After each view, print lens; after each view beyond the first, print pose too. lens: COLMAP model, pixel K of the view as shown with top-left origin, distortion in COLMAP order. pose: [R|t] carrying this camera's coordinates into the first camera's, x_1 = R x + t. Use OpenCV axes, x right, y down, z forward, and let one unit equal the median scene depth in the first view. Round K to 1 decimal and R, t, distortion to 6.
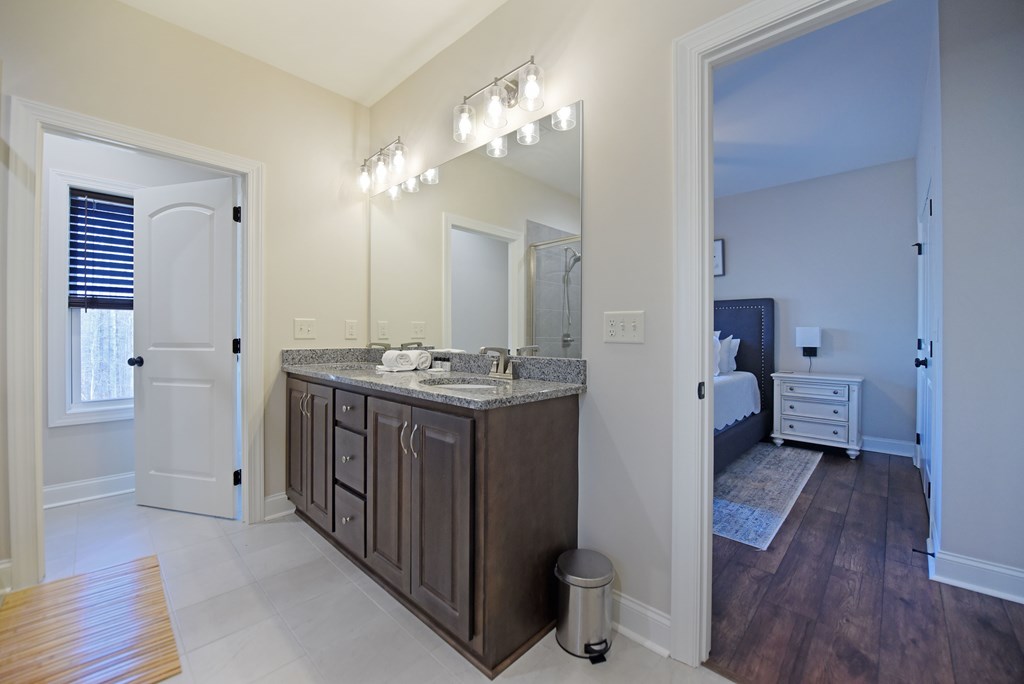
lens RADIAL K [[407.1, 0, 512.8], [0, 407.1, 339.1], [0, 0, 1]] dist [-0.017172, -0.000204]
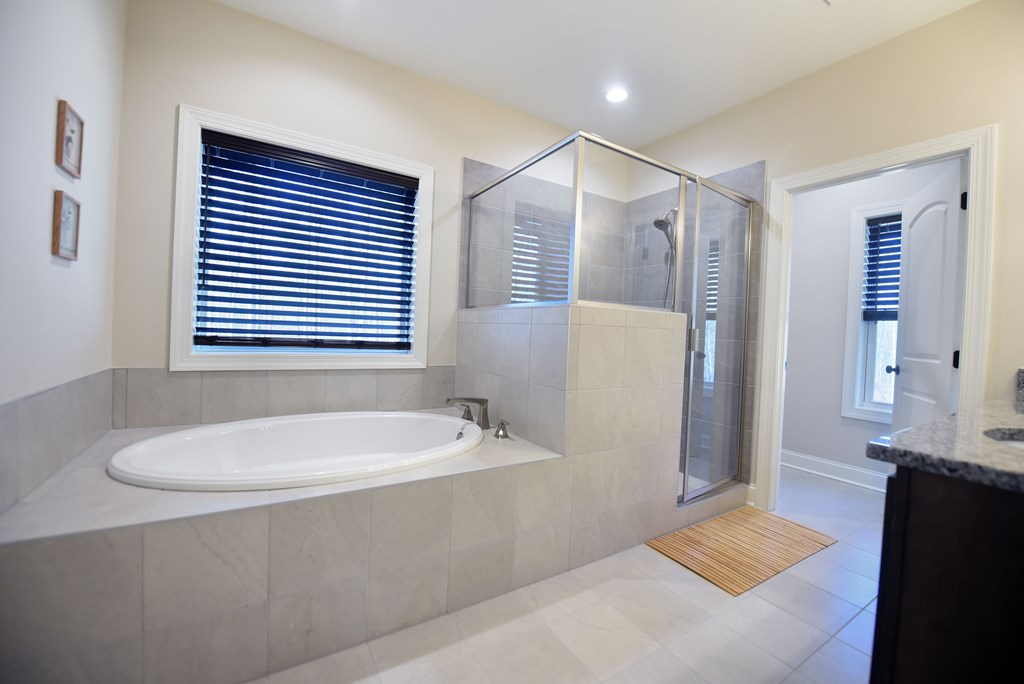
lens RADIAL K [[407.1, 0, 513.7], [0, 407.1, 335.2], [0, 0, 1]] dist [-0.017172, -0.000204]
pose [[-0.250208, -0.000920, -0.968192, 0.316593], [-0.050737, 0.998638, 0.012163, 0.003241], [0.966862, 0.052167, -0.249914, 0.298152]]
